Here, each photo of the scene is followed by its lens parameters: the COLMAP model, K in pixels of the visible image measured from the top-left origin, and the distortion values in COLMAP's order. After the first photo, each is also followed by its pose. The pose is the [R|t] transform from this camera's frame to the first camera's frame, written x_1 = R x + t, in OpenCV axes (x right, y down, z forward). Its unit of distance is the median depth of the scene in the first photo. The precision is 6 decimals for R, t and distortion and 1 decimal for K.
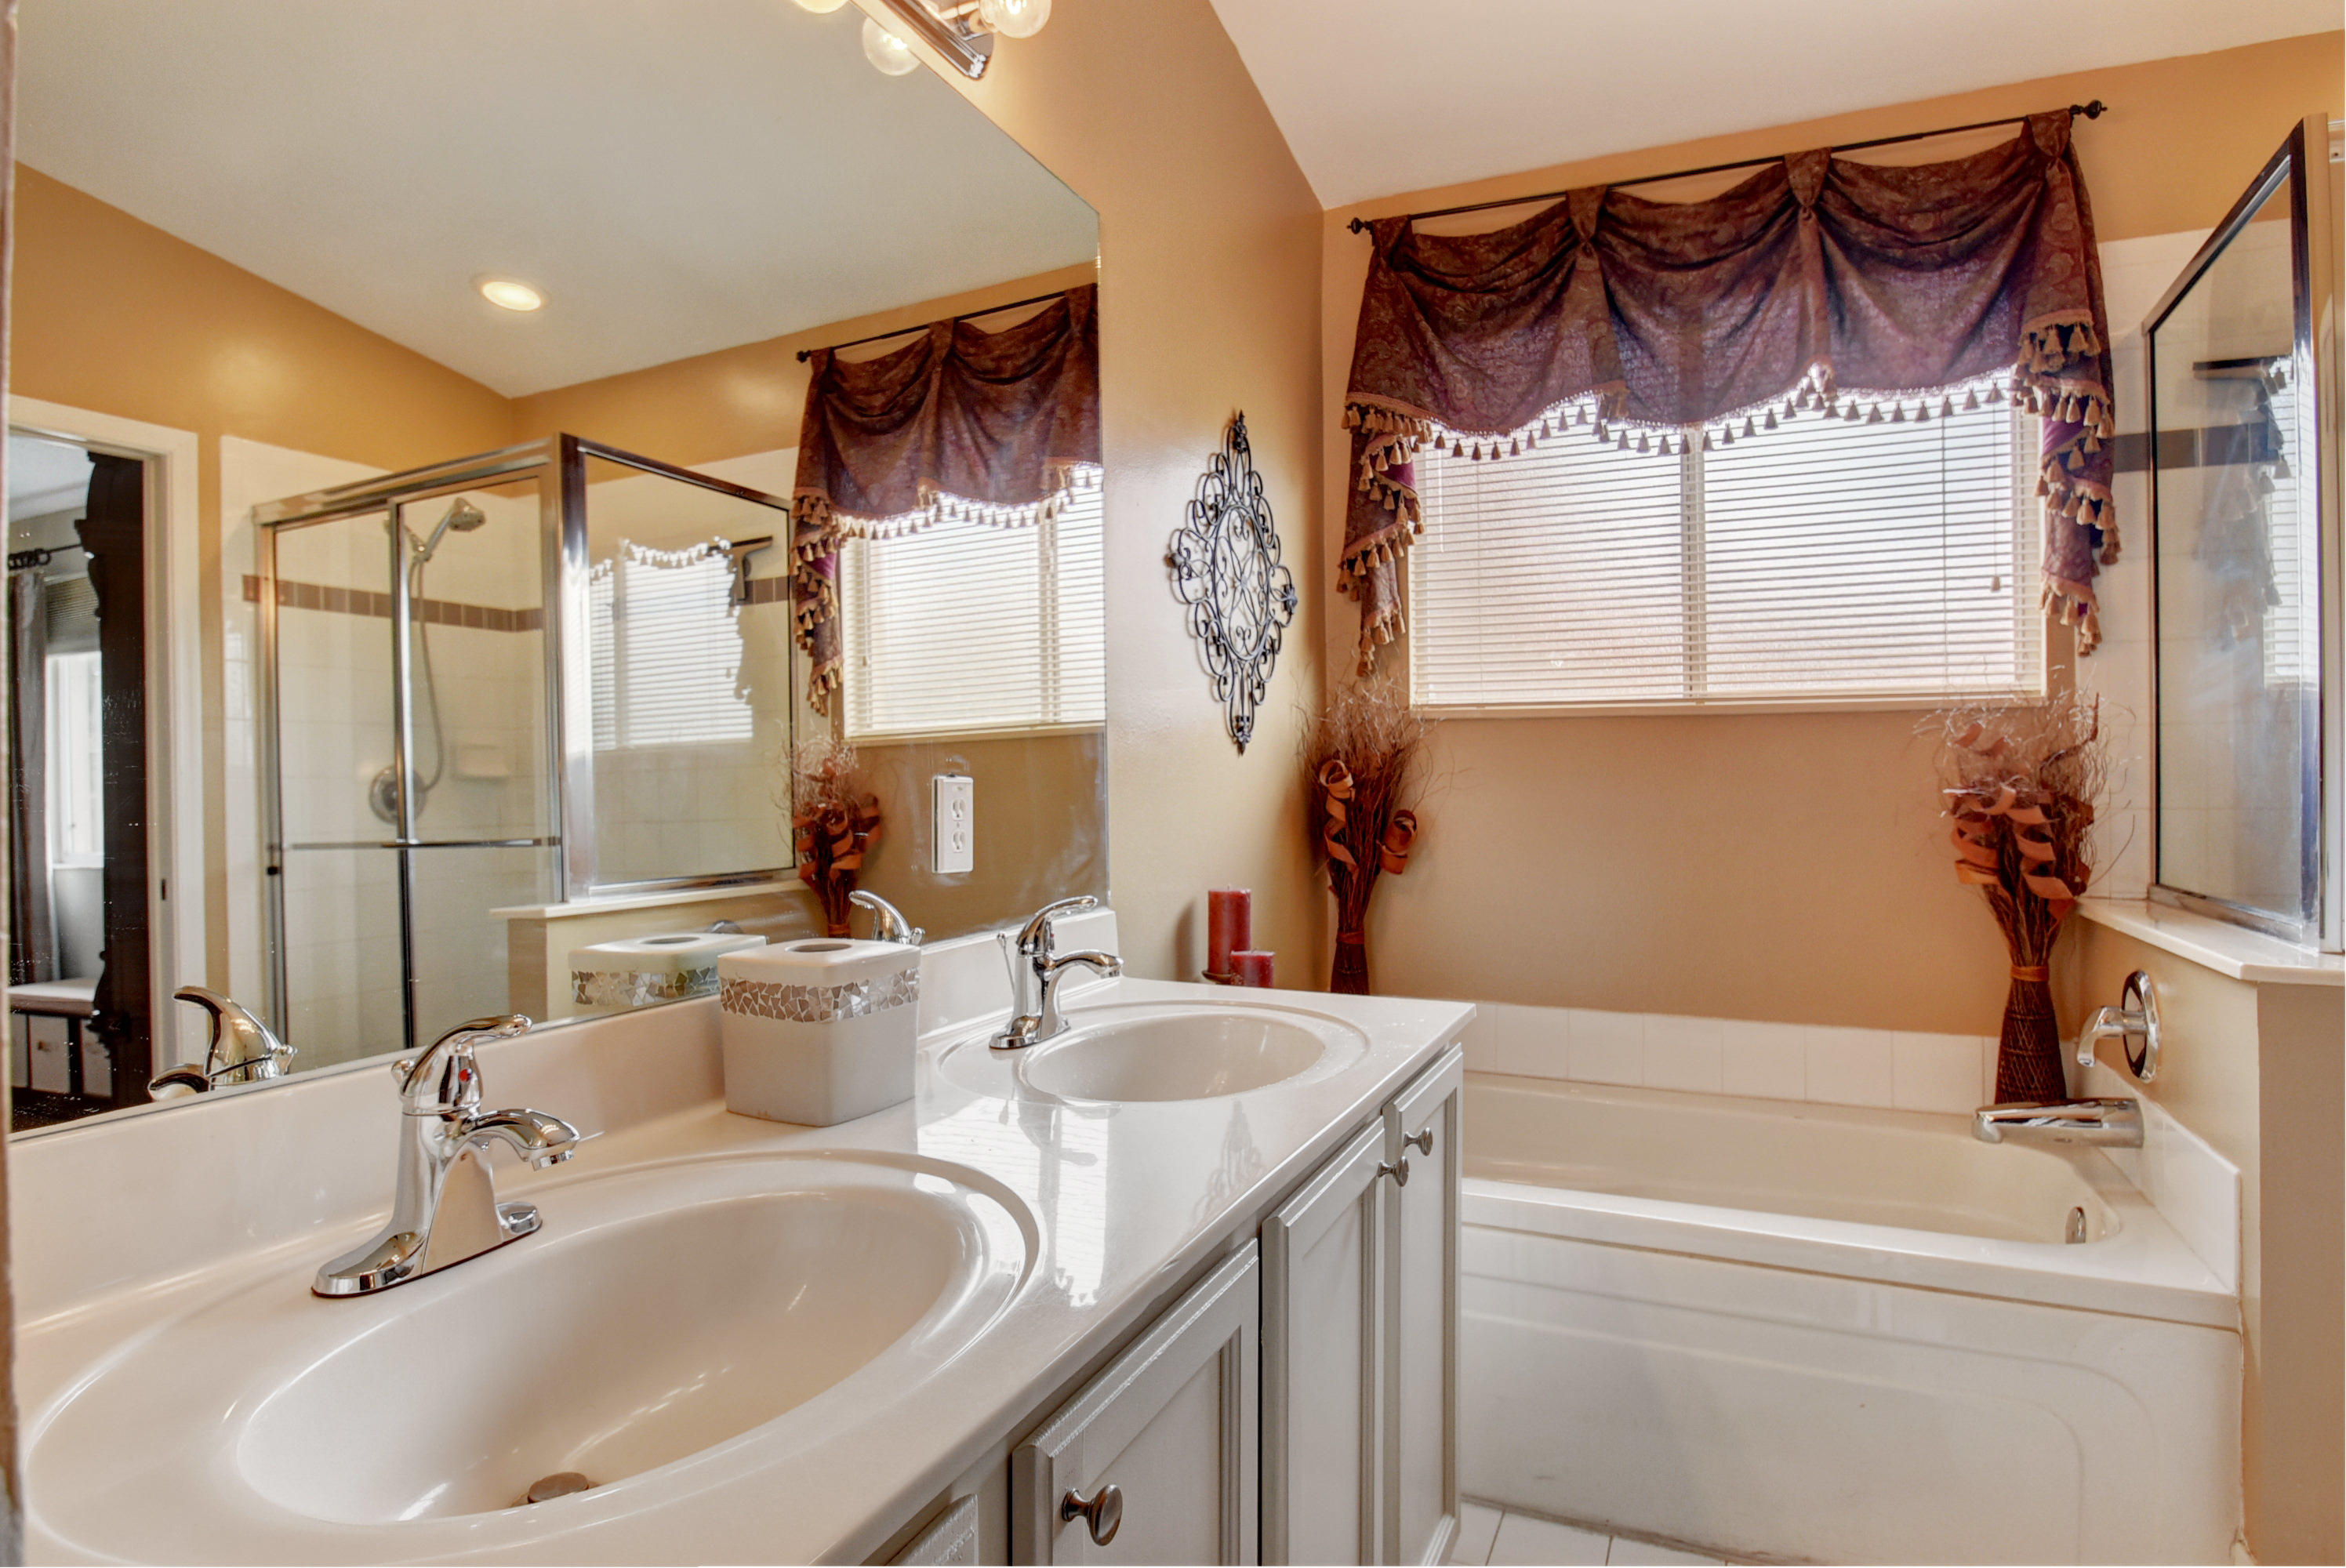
lens RADIAL K [[1250.6, 0, 1168.3], [0, 1250.6, 783.2], [0, 0, 1]] dist [-0.020749, -0.007615]
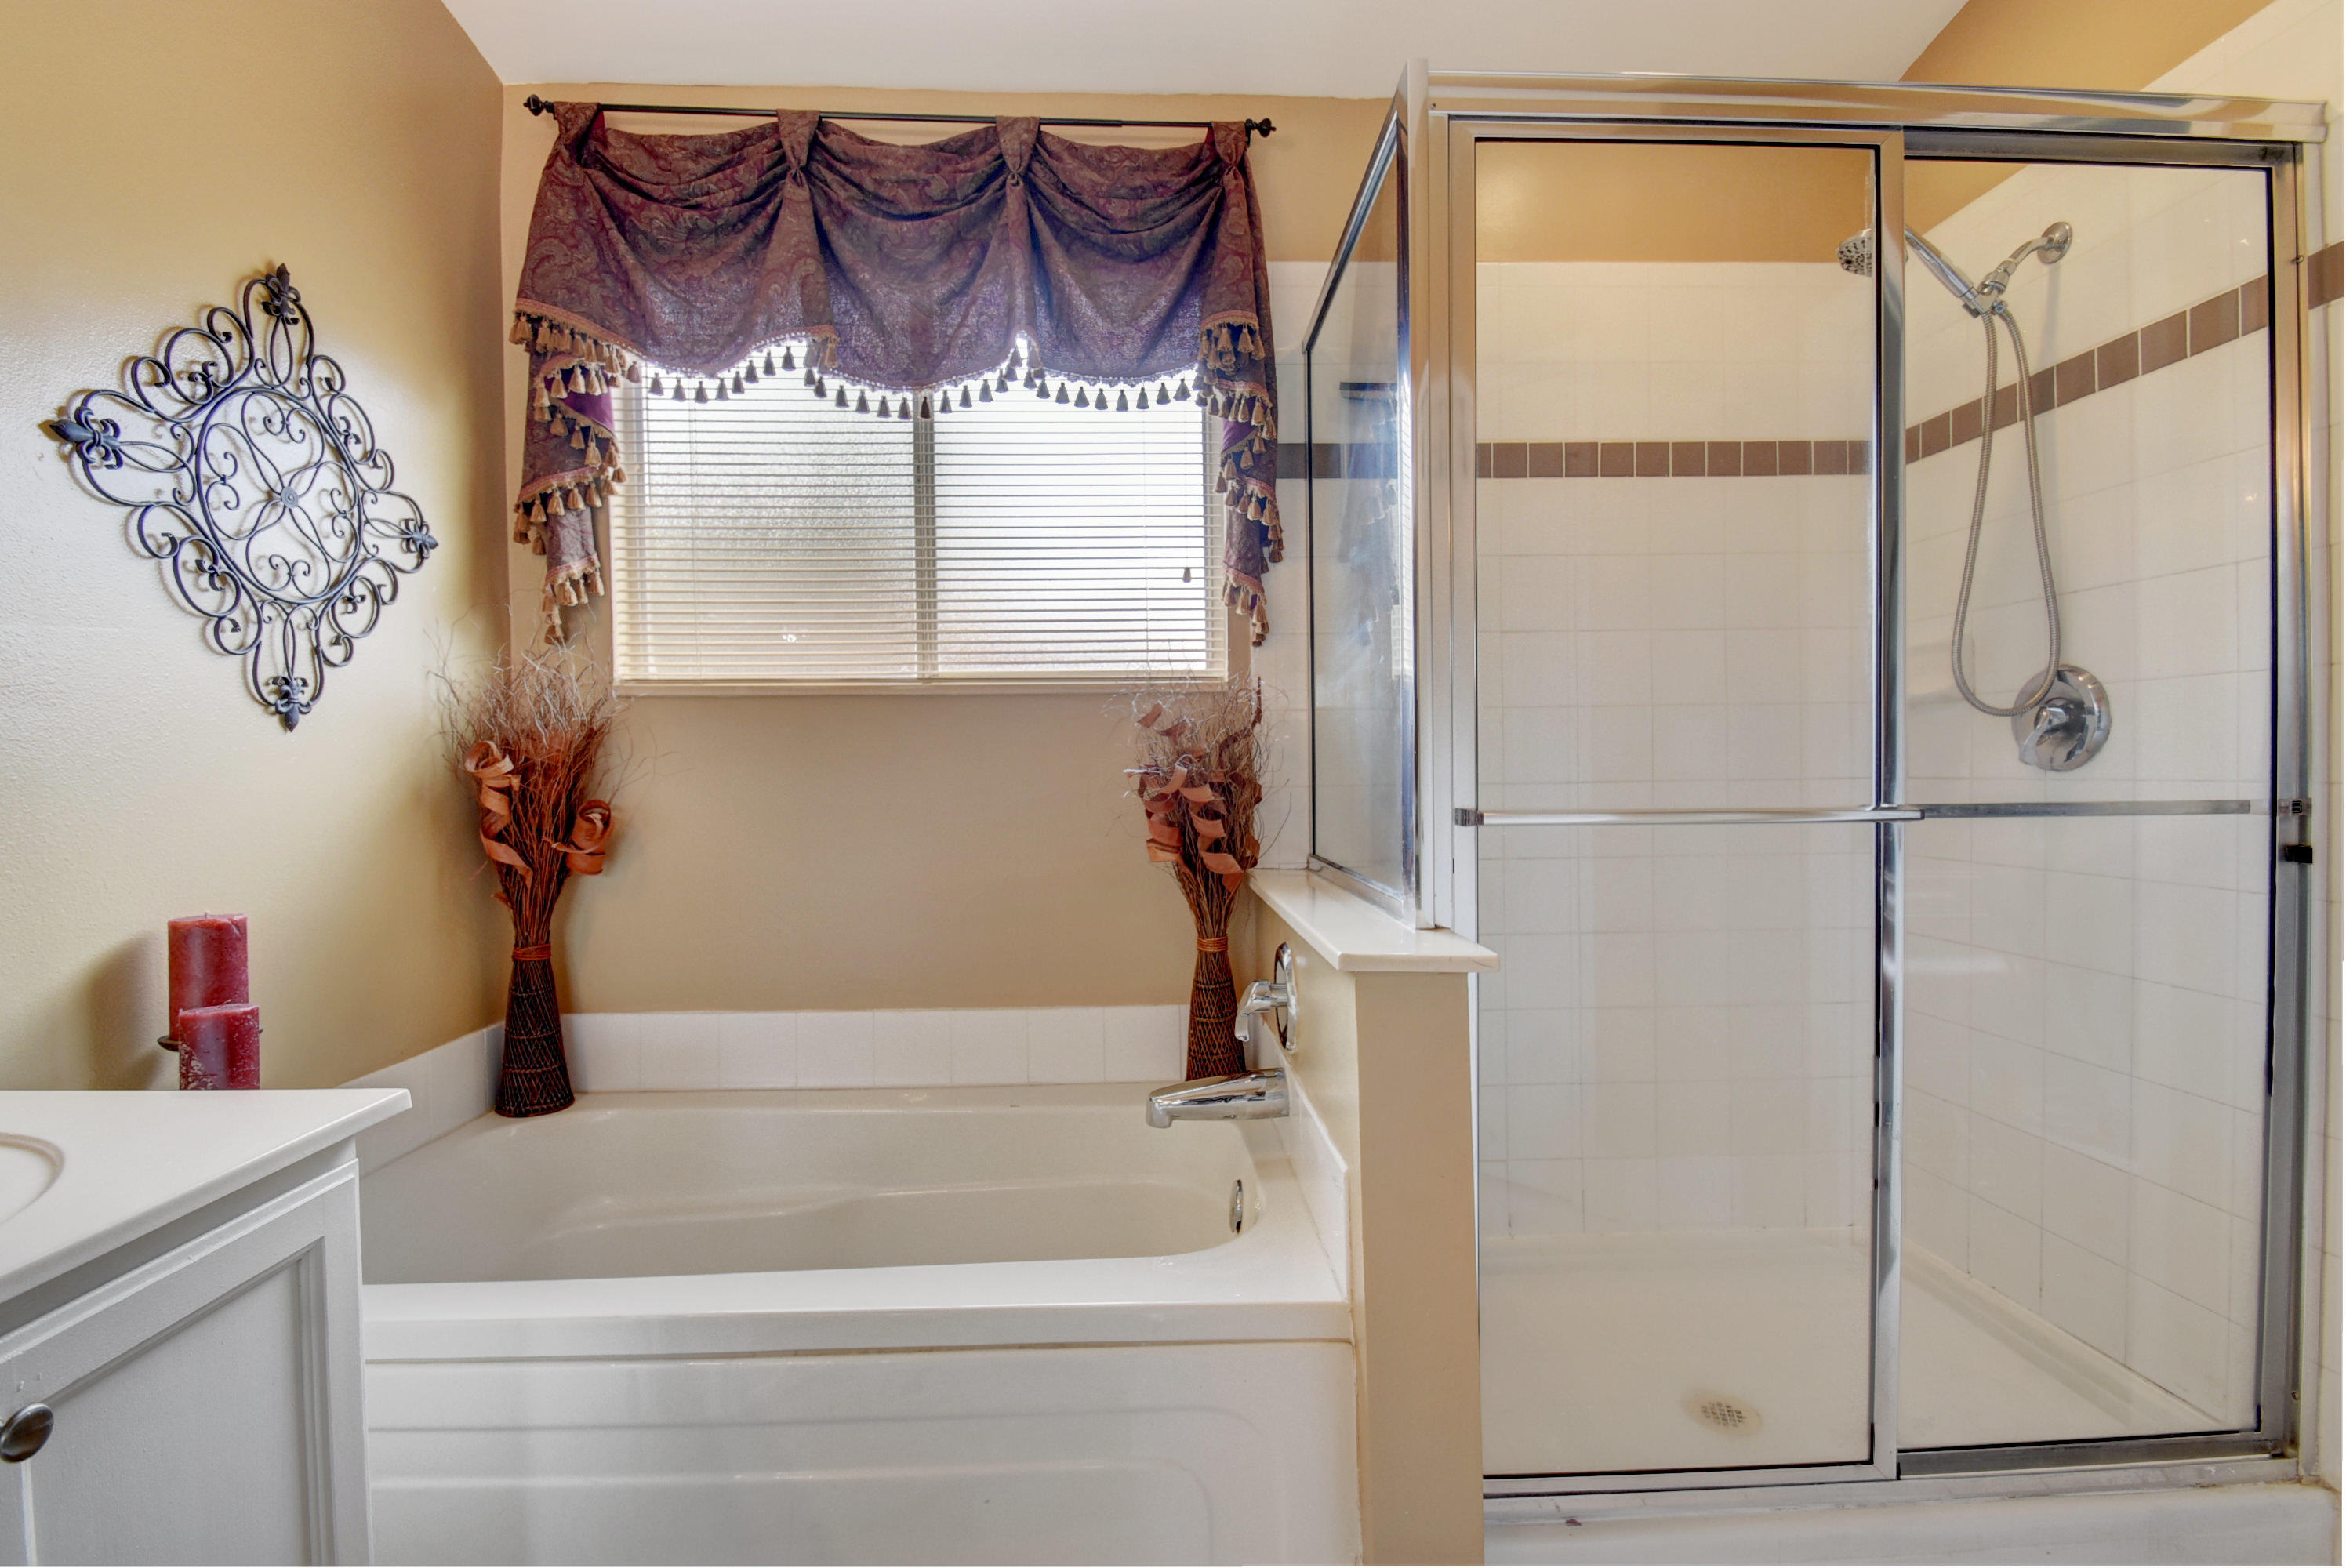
lens RADIAL K [[1031.6, 0, 1169.8], [0, 1031.6, 783.0], [0, 0, 1]] dist [-0.003607, -0.005114]
pose [[0.884781, -0.012776, 0.465832, 0.243220], [0.008943, 0.999906, 0.010439, 0.006706], [-0.465921, -0.005070, 0.884812, 0.226201]]
